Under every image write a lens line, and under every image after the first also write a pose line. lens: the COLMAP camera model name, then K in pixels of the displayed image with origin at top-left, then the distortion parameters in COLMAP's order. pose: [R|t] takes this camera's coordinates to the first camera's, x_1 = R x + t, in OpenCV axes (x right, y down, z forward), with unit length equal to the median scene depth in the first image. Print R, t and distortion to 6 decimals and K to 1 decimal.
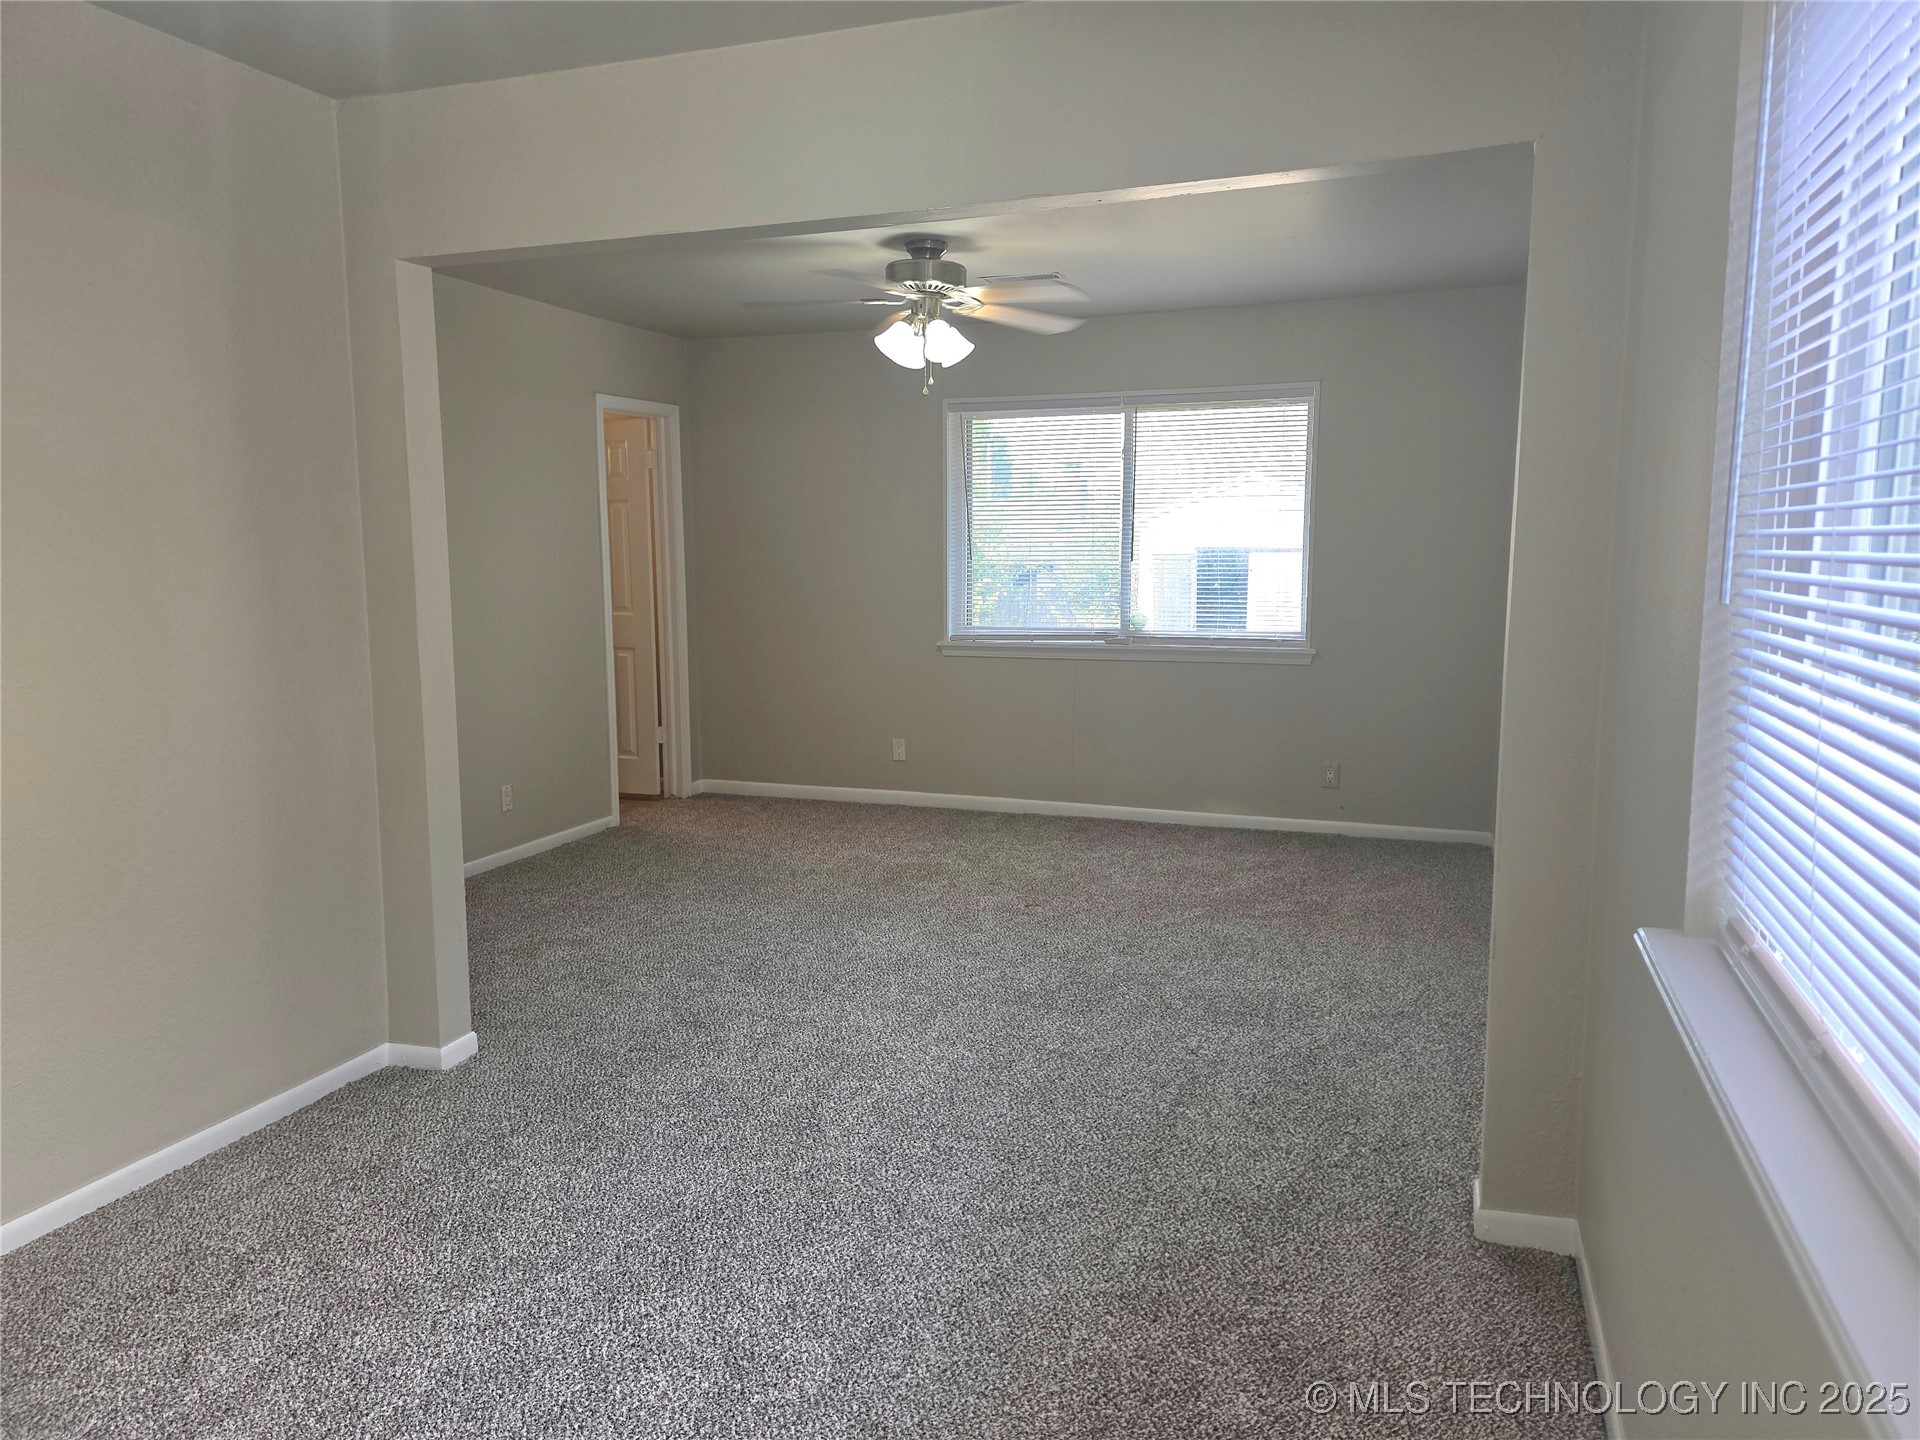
lens RADIAL K [[1280.8, 0, 964.9], [0, 1280.8, 709.1], [0, 0, 1]] dist [0.072618, -0.067835]
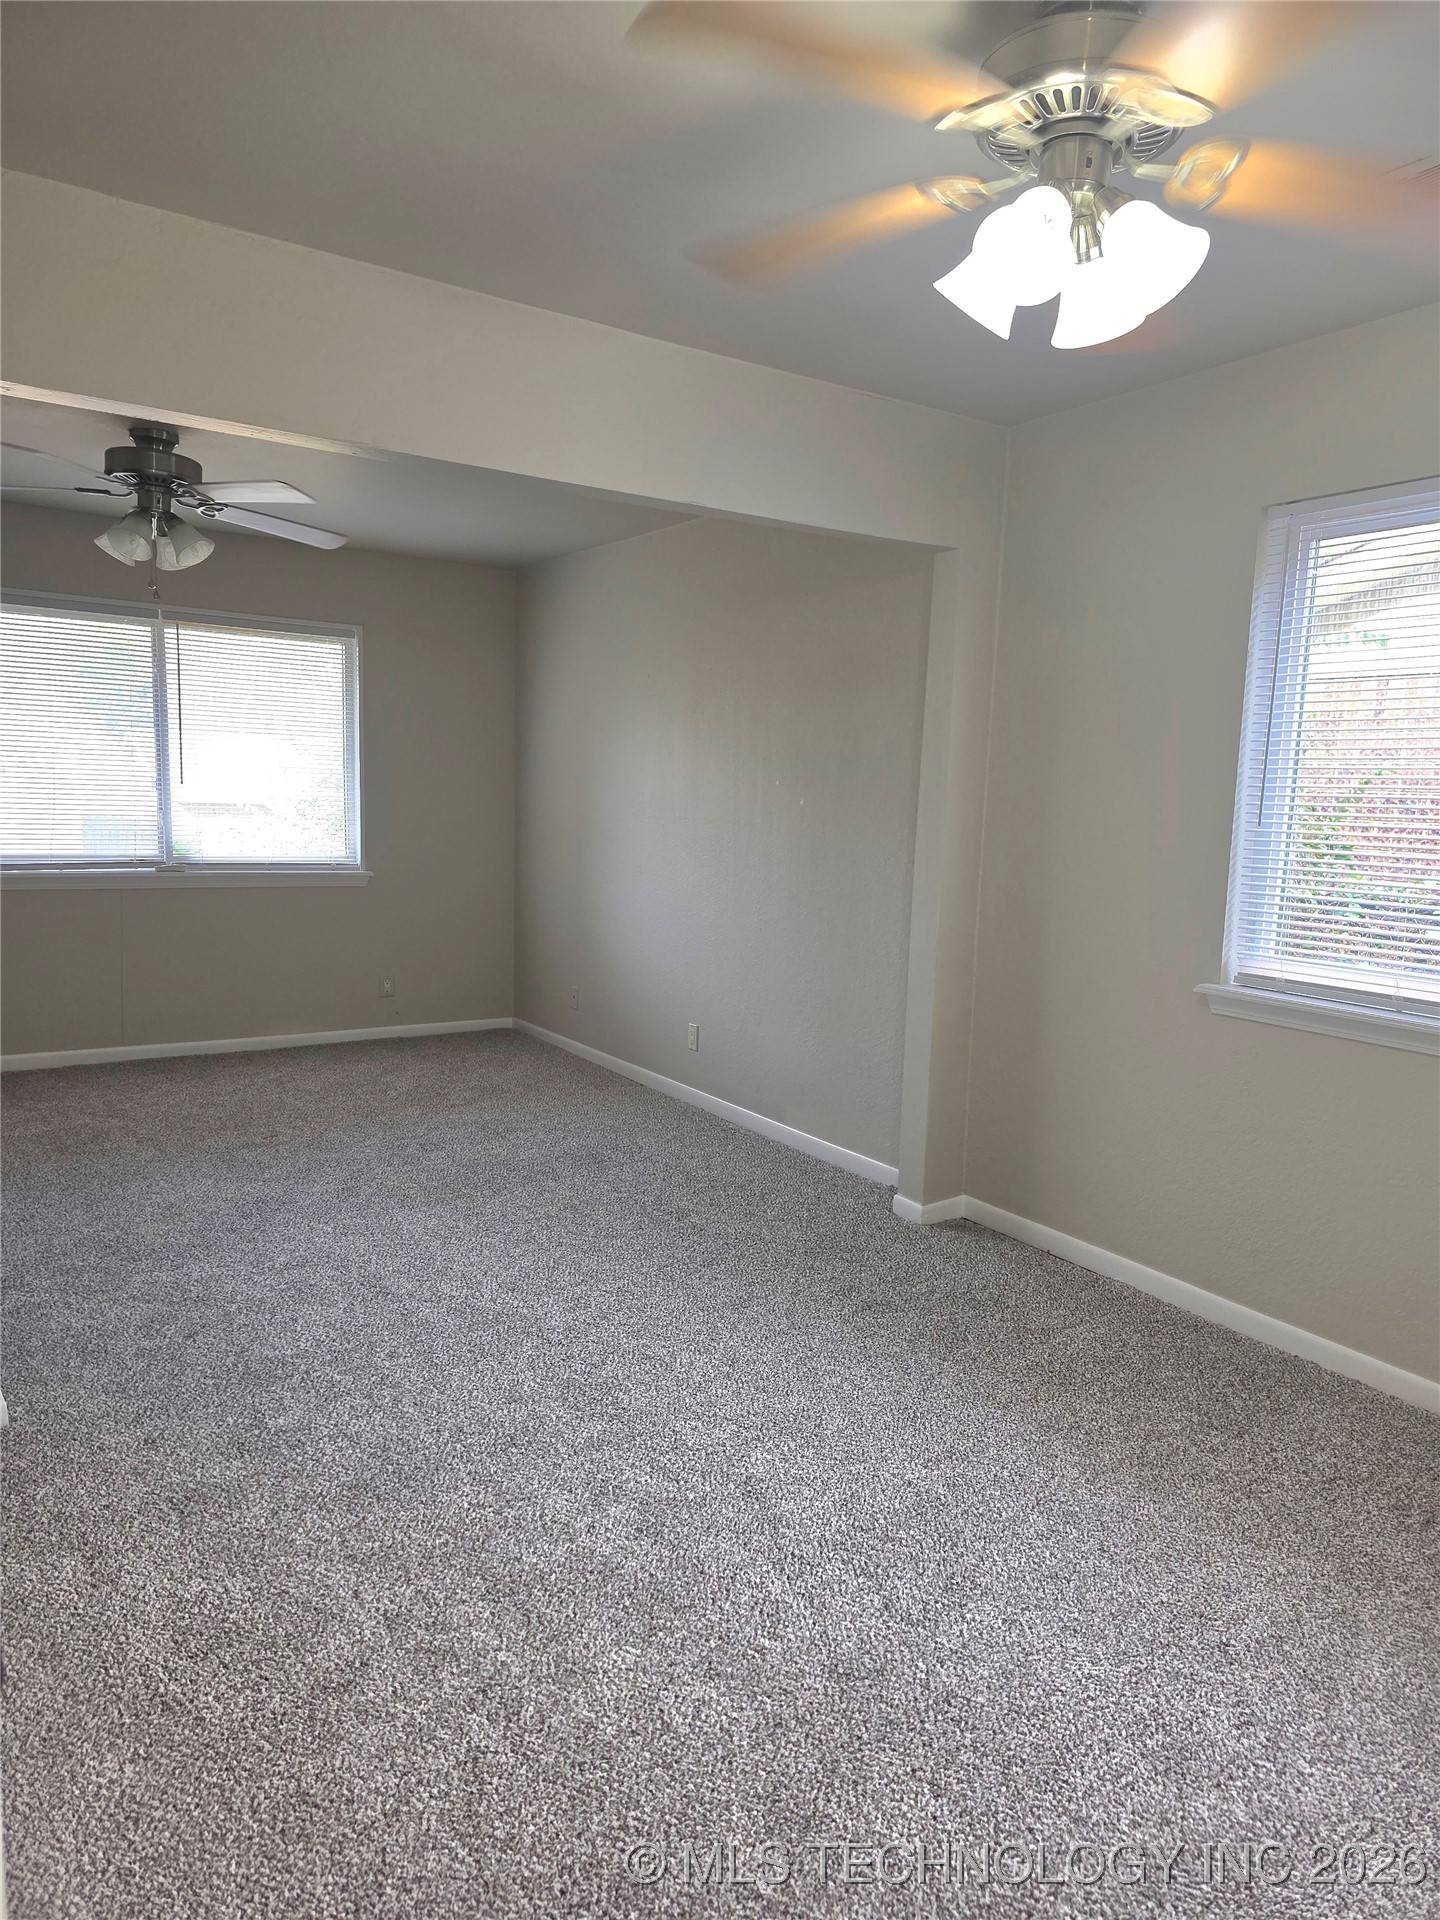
lens RADIAL K [[1280.8, 0, 724.7], [0, 1280.8, 977.3], [0, 0, 1]] dist [0.072618, -0.067835]
pose [[0.601332, -0.092129, 0.793670, -0.549754], [0.068219, 0.995623, 0.063884, -0.008220], [-0.796082, 0.015728, 0.604985, 0.130422]]
